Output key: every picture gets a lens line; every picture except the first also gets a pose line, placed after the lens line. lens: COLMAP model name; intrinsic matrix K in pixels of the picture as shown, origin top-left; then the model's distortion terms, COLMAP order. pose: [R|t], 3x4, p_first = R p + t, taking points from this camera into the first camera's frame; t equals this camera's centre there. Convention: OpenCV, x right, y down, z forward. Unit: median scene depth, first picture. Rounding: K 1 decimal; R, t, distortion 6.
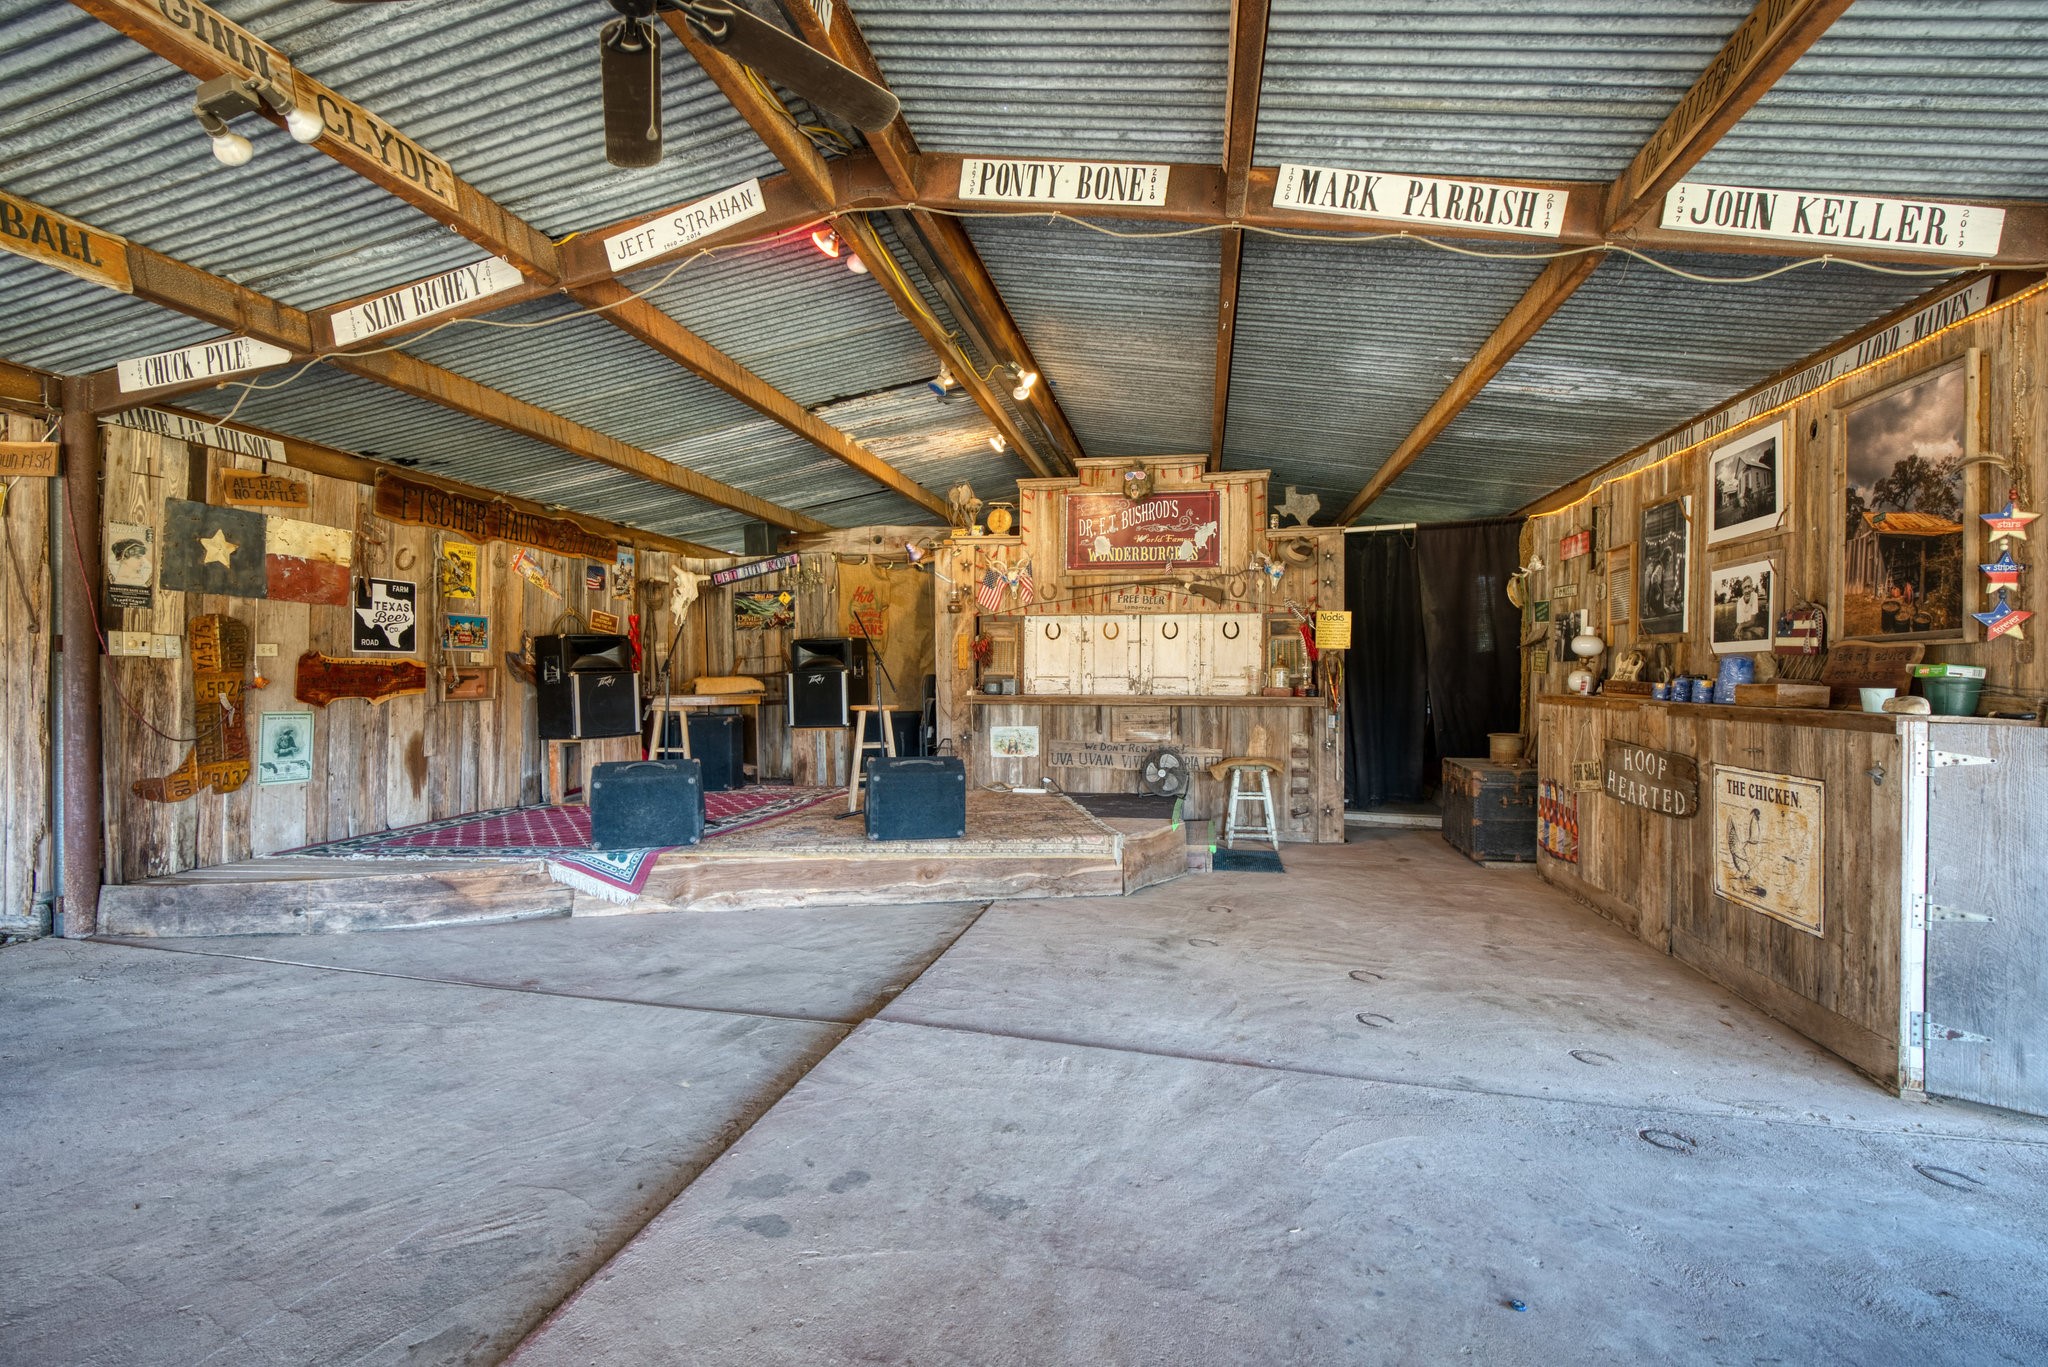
lens RADIAL K [[932.1, 0, 1024.0], [0, 932.1, 683.5], [0, 0, 1]] dist [-0.006702, 0.000877]
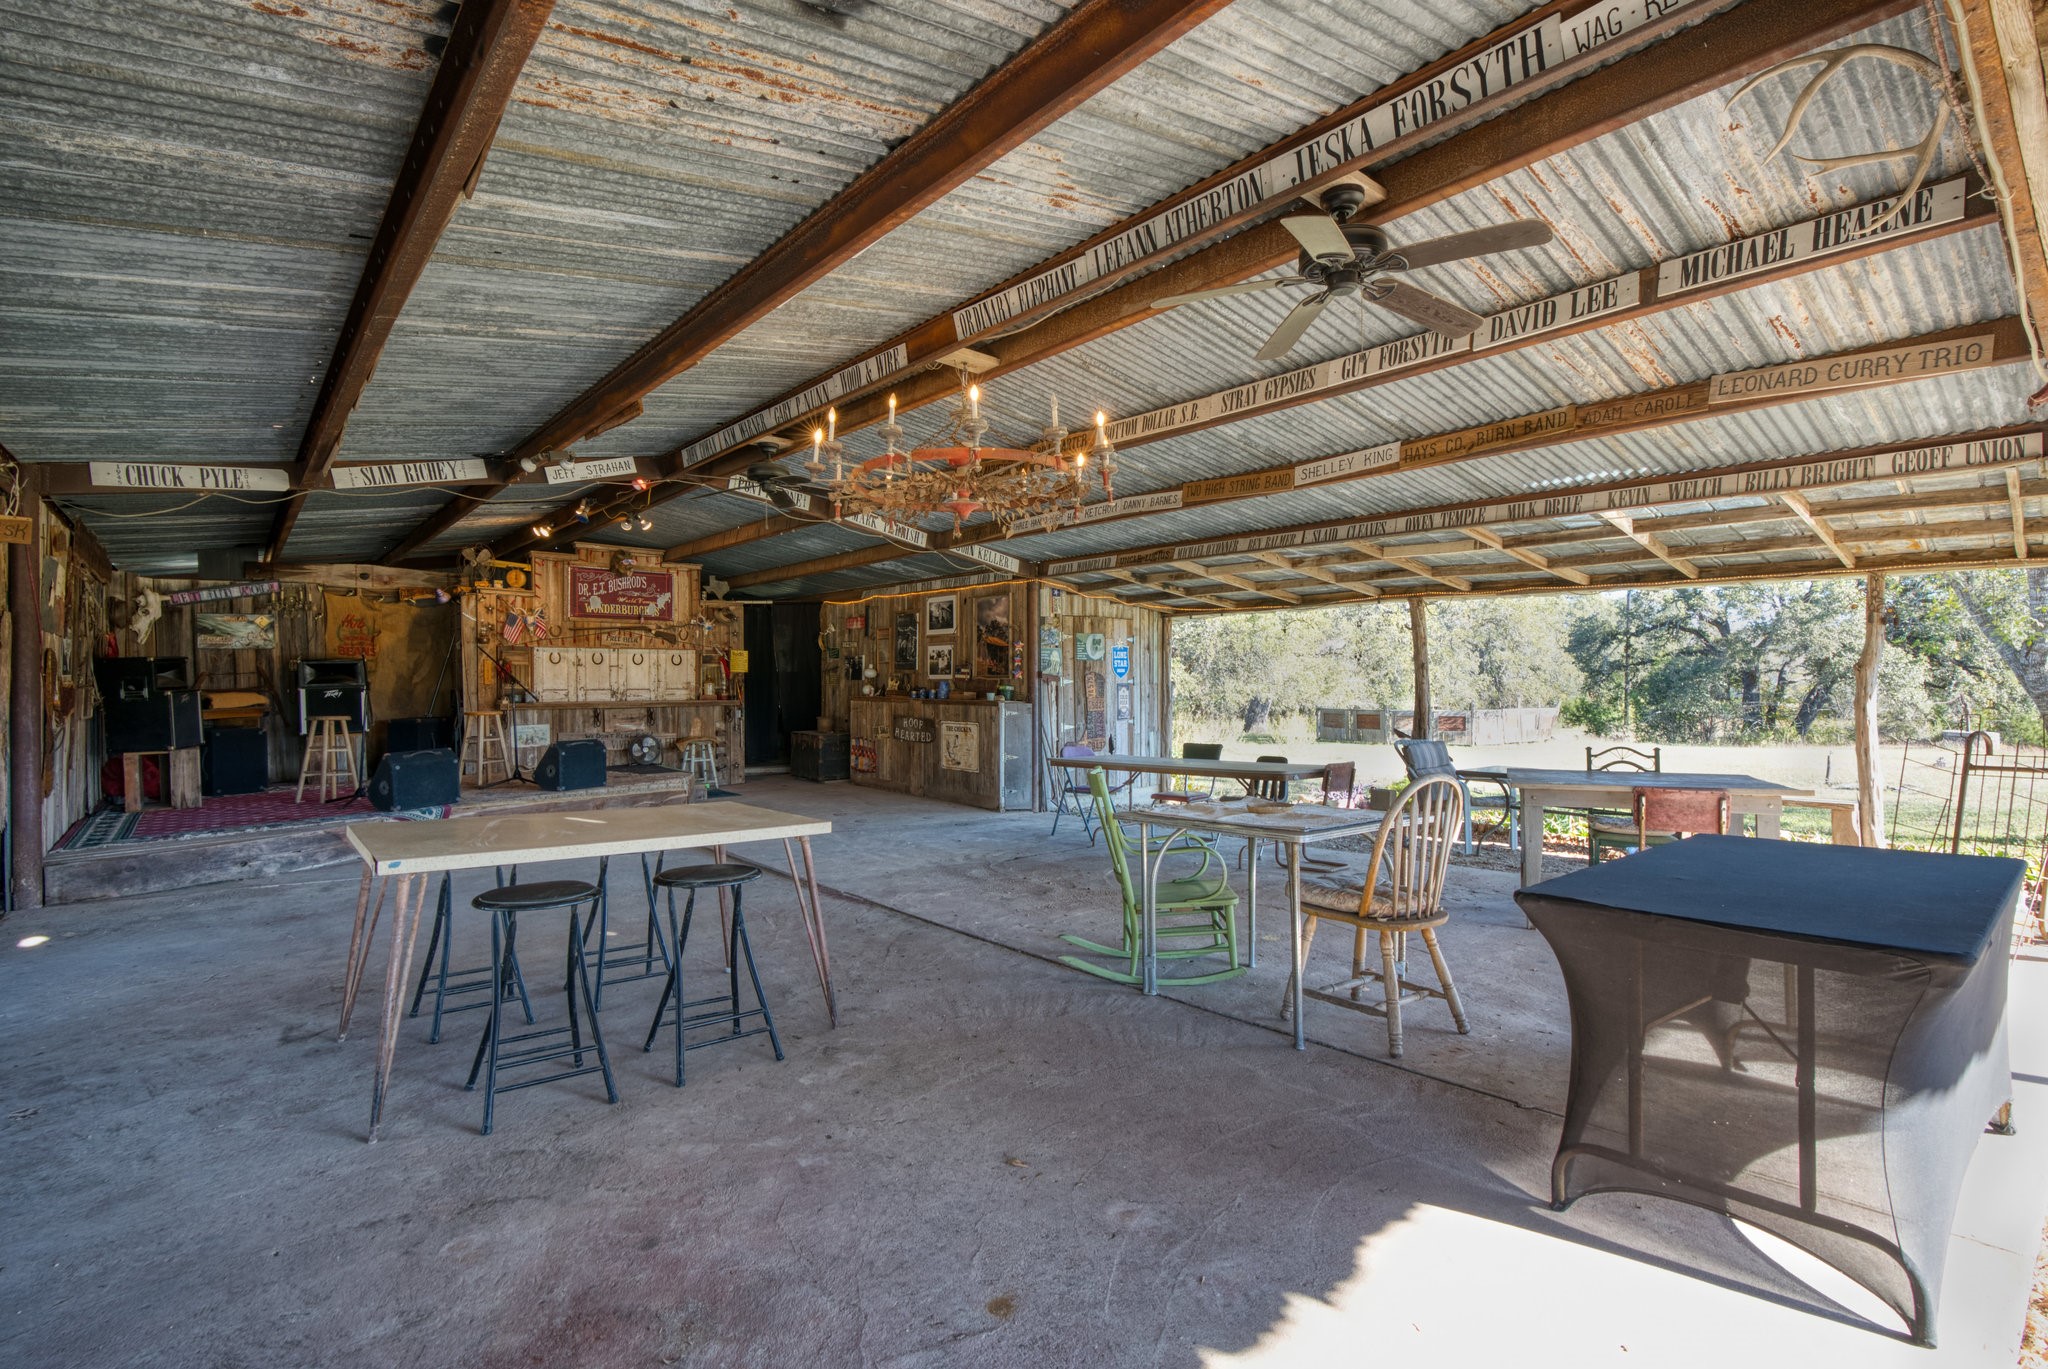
lens RADIAL K [[932.1, 0, 1024.0], [0, 932.1, 684.5], [0, 0, 1]] dist [-0.006702, 0.000877]
pose [[0.622244, -0.006799, 0.782794, -0.700962], [0.007976, 0.999965, 0.002344, -0.013951], [-0.782783, 0.004785, 0.622276, -0.502955]]
